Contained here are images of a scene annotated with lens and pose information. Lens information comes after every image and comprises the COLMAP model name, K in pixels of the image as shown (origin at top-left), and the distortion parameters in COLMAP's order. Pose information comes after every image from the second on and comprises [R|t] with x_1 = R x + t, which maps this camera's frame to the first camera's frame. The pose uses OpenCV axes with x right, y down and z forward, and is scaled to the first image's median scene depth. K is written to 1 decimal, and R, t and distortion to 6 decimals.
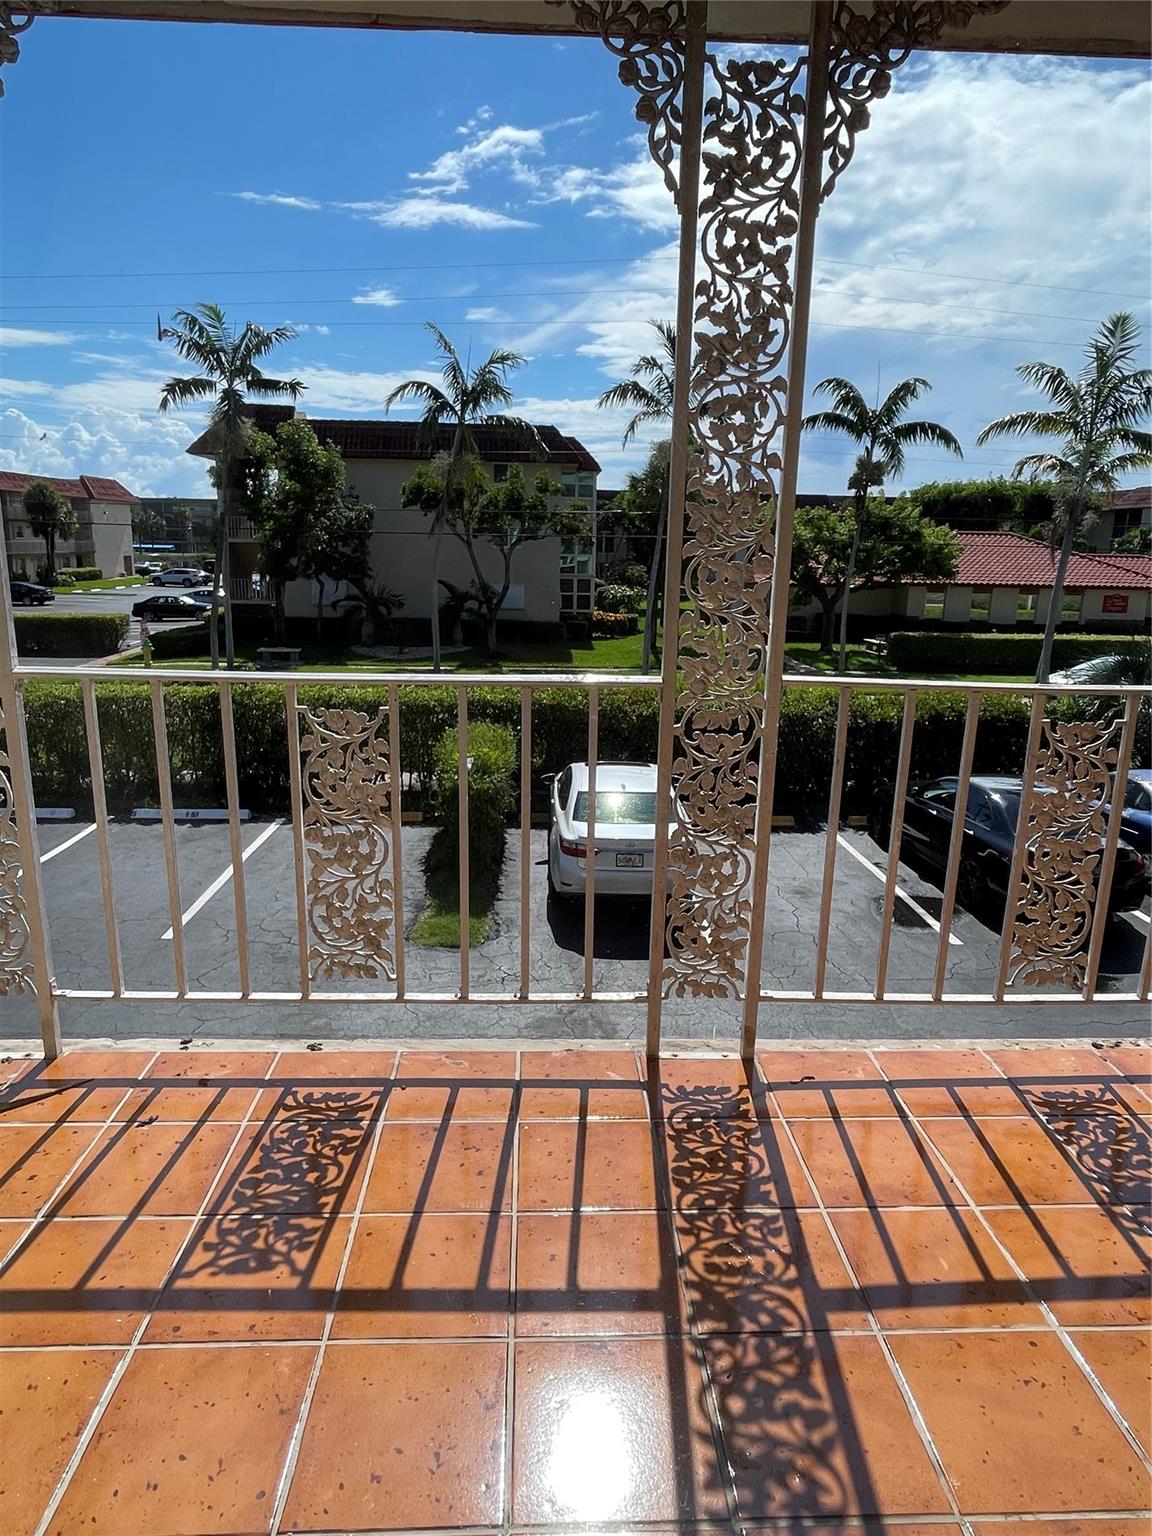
lens RADIAL K [[949.5, 0, 574.1], [0, 949.5, 769.7], [0, 0, 1]] dist [0.019195, -0.004538]
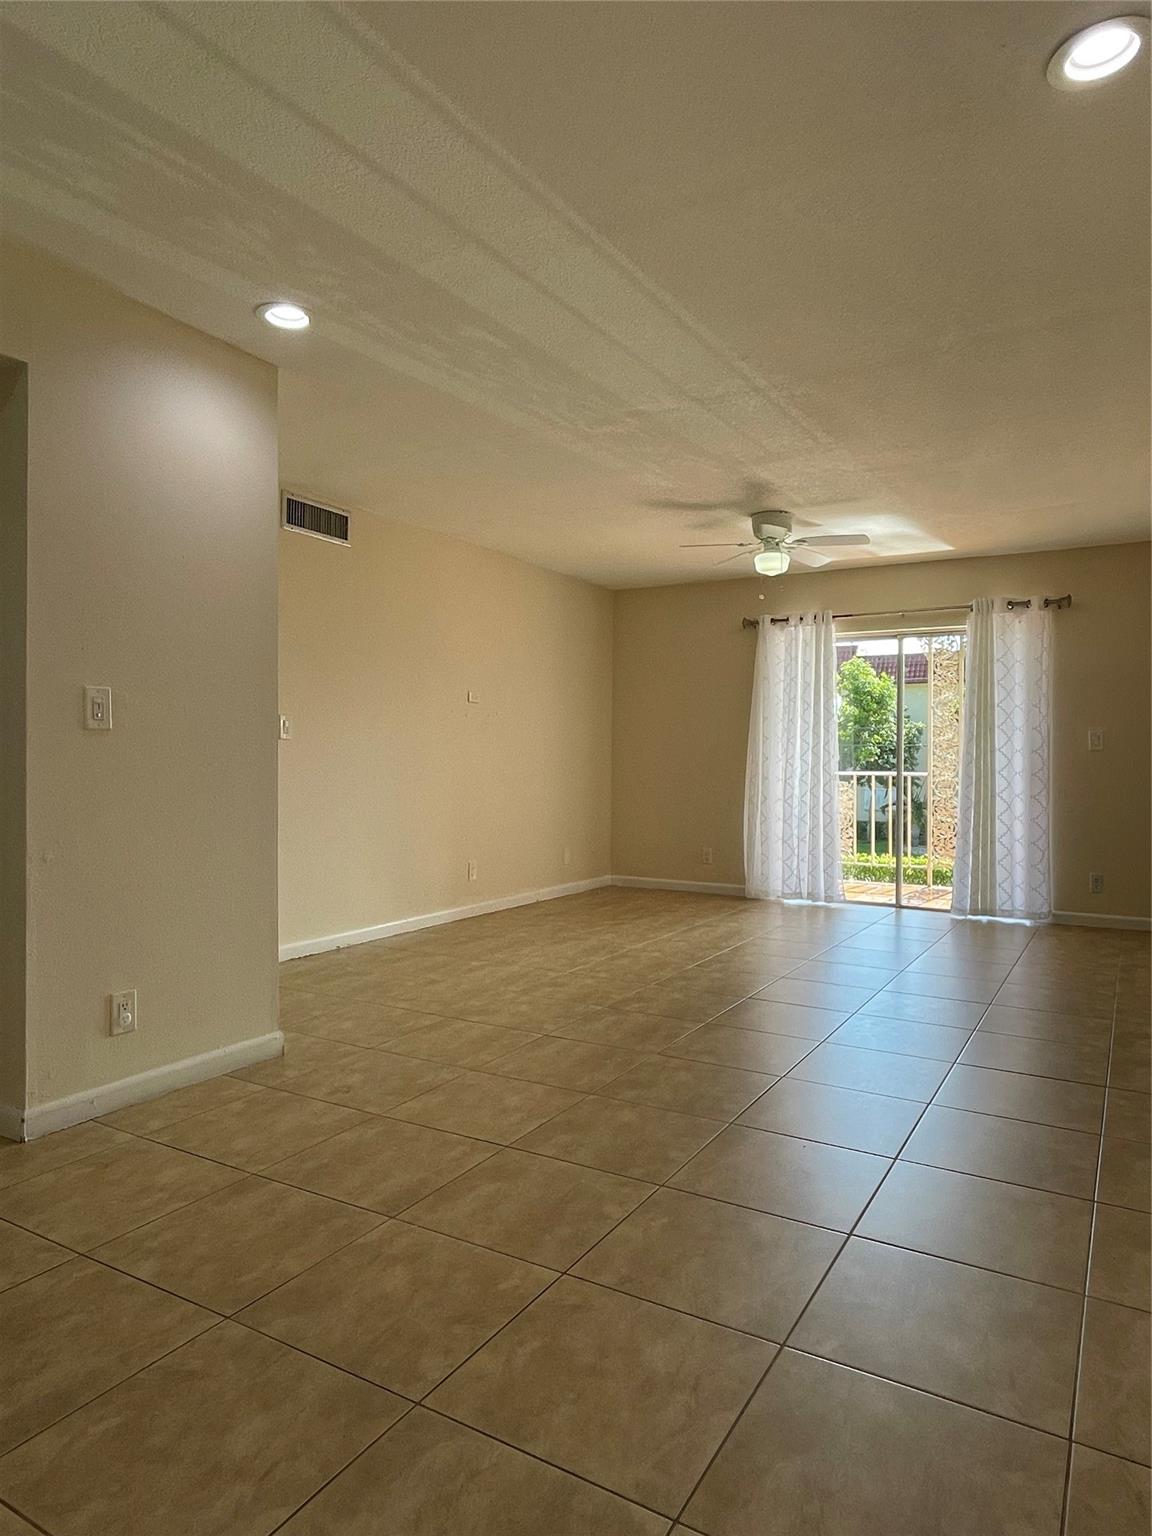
lens RADIAL K [[937.6, 0, 575.4], [0, 937.6, 766.6], [0, 0, 1]] dist [-0.000207, -0.000006]
pose [[0.842842, -0.011640, -0.538035, 0.044685], [-0.109590, 0.975105, -0.192771, 0.036386], [0.526884, 0.221438, 0.820584, -0.134986]]
